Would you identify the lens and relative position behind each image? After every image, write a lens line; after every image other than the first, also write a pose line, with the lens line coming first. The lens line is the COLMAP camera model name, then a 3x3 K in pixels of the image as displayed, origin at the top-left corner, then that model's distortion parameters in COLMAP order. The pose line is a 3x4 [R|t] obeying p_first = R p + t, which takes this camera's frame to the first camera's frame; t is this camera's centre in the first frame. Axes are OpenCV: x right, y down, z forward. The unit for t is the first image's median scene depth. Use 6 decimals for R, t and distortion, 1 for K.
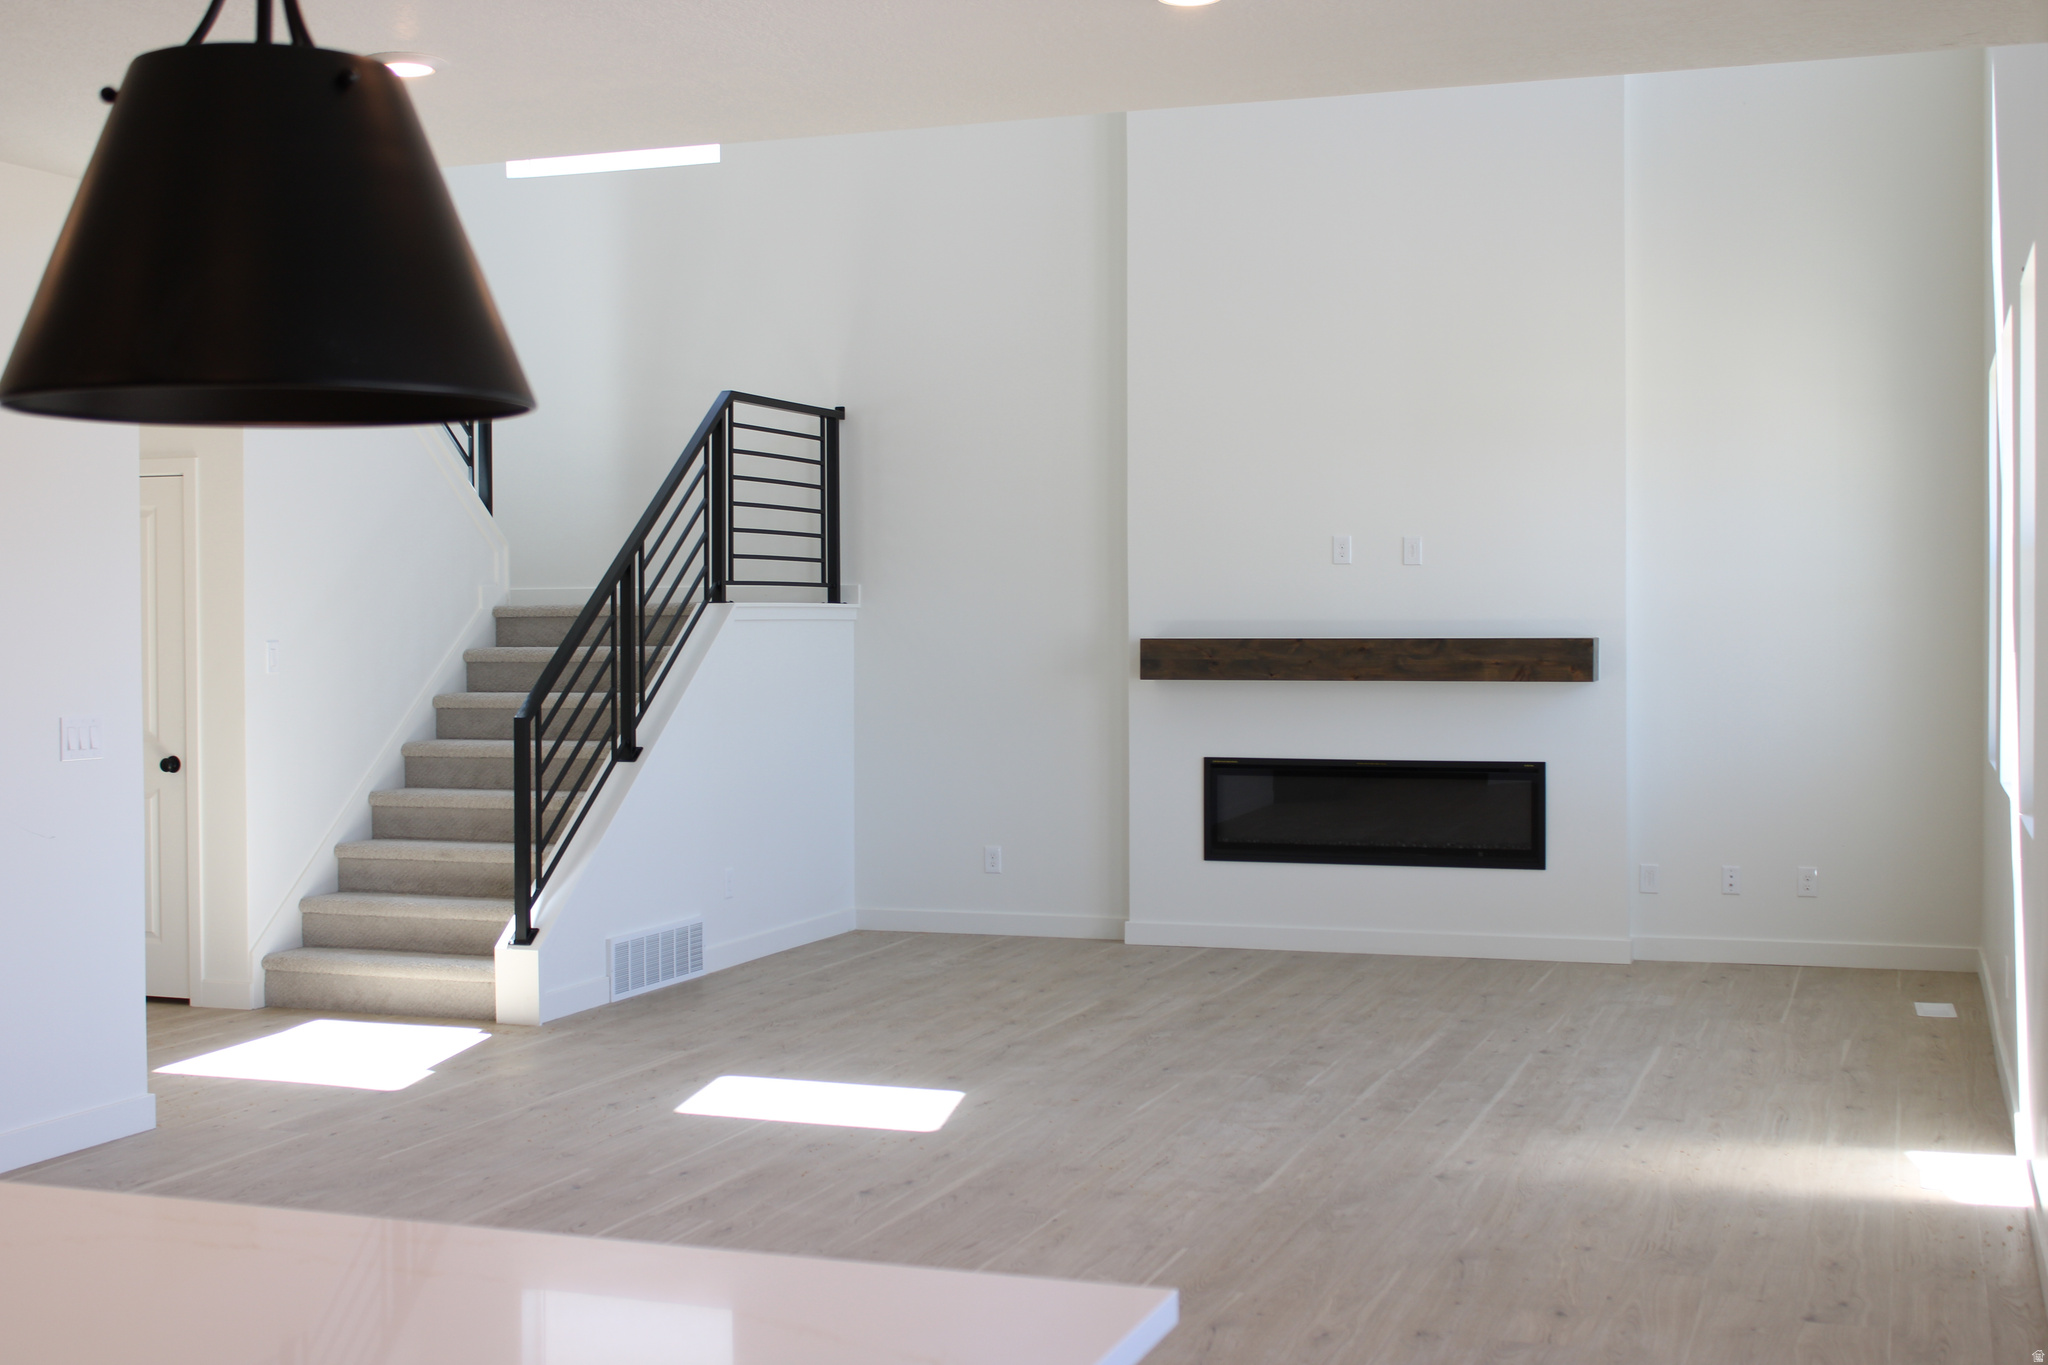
lens RADIAL K [[2518.8, 0, 1019.3], [0, 2518.8, 672.1], [0, 0, 1]] dist [-0.056658, 0.000000]
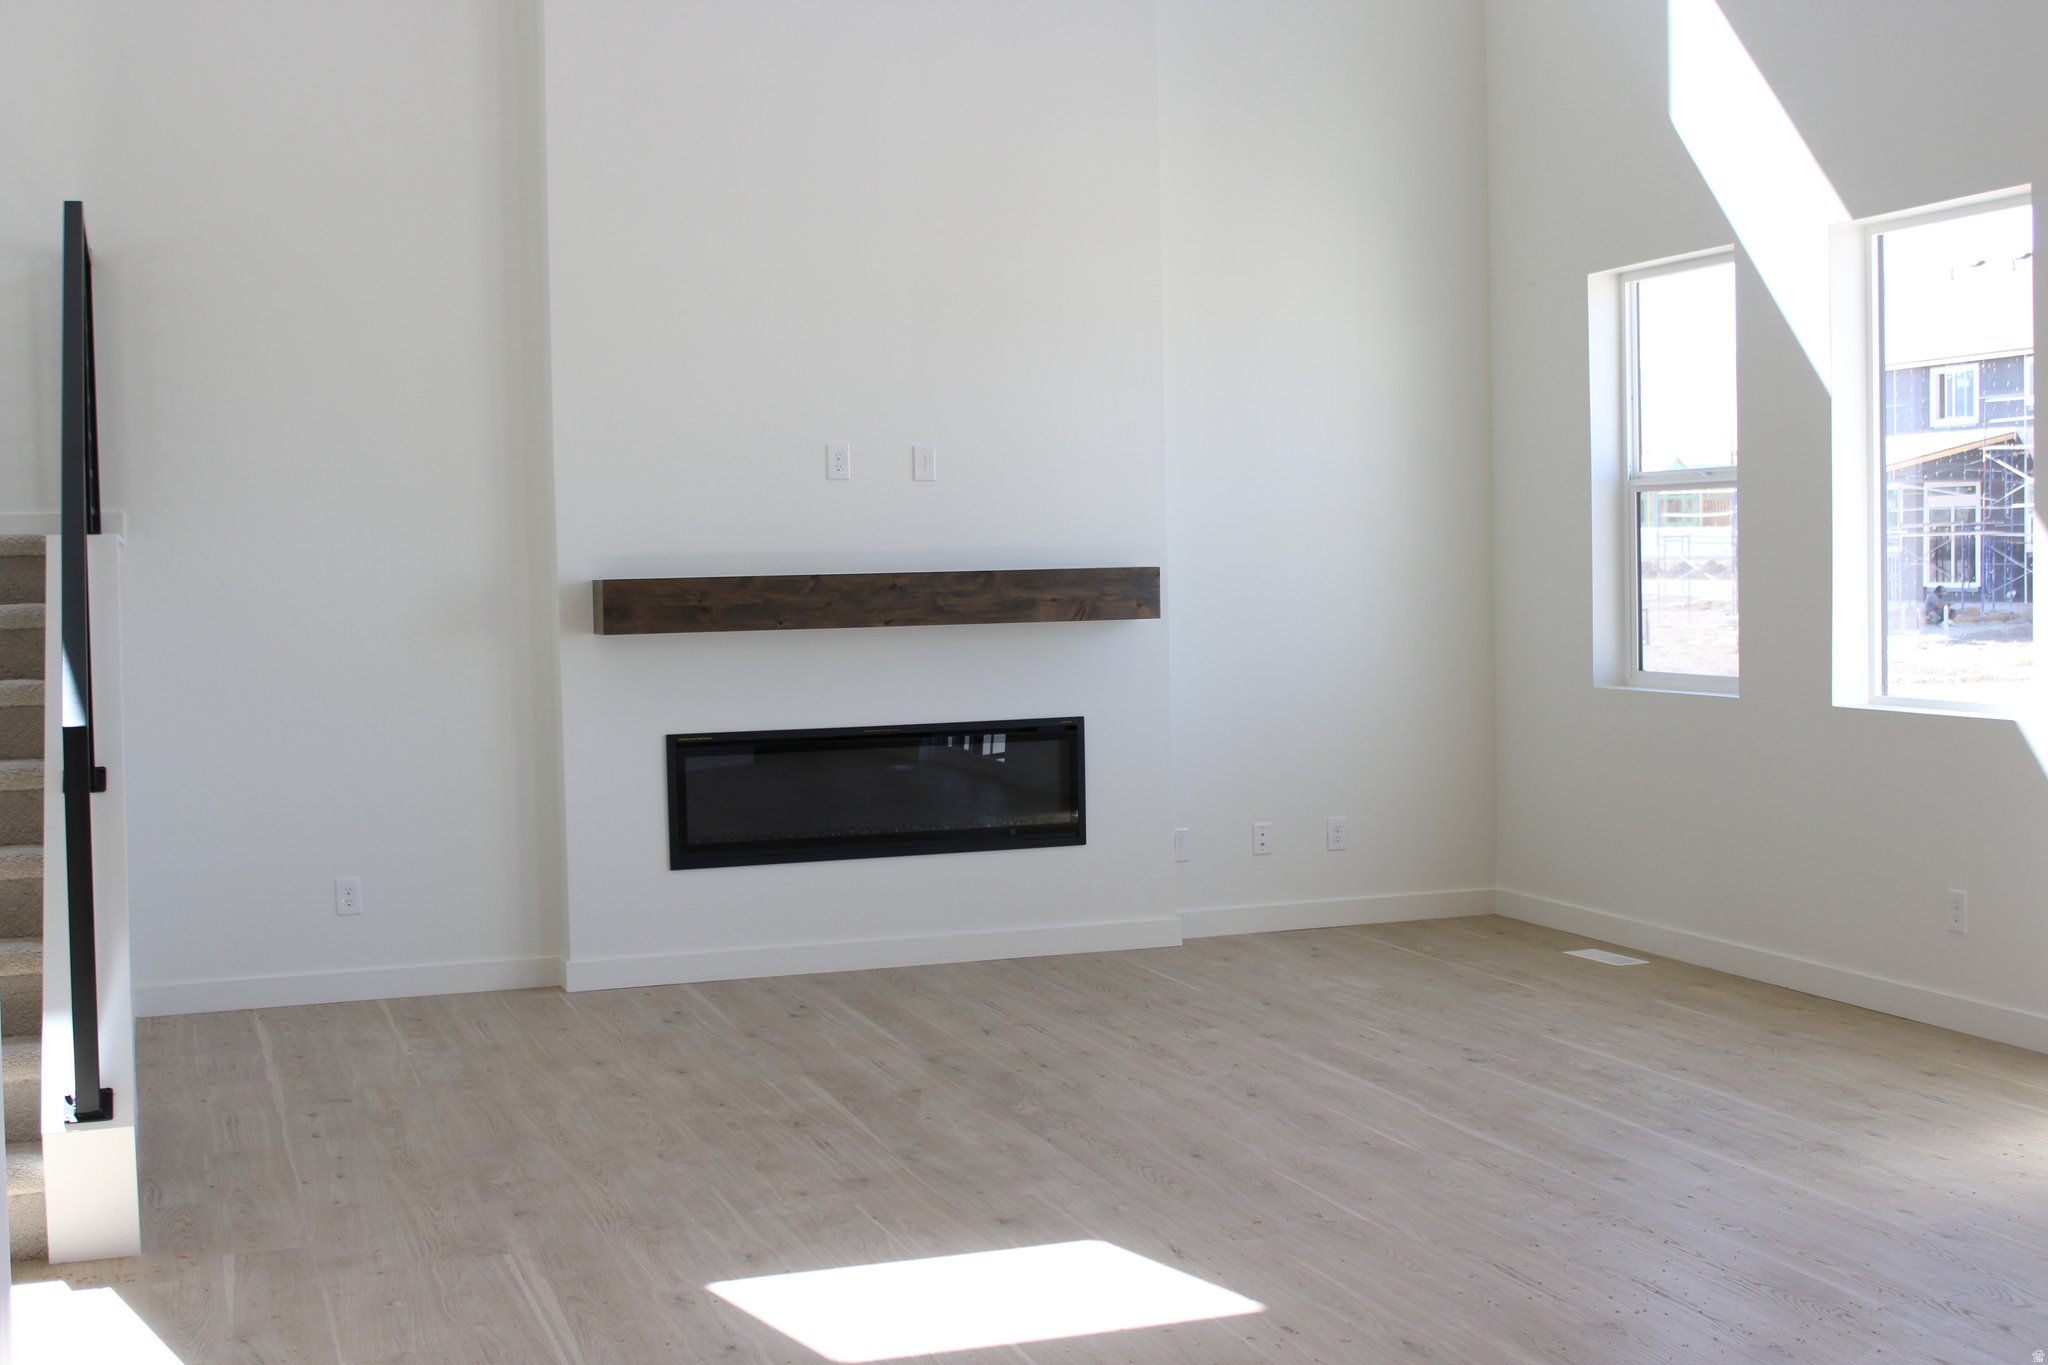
lens RADIAL K [[2518.8, 0, 1023.5], [0, 2518.8, 689.7], [0, 0, 1]] dist [-0.056658, 0.000000]
pose [[0.780956, -0.046310, 0.622867, -0.326488], [0.030642, 0.998887, 0.035848, -0.003794], [-0.623834, -0.008910, 0.781506, 0.352362]]
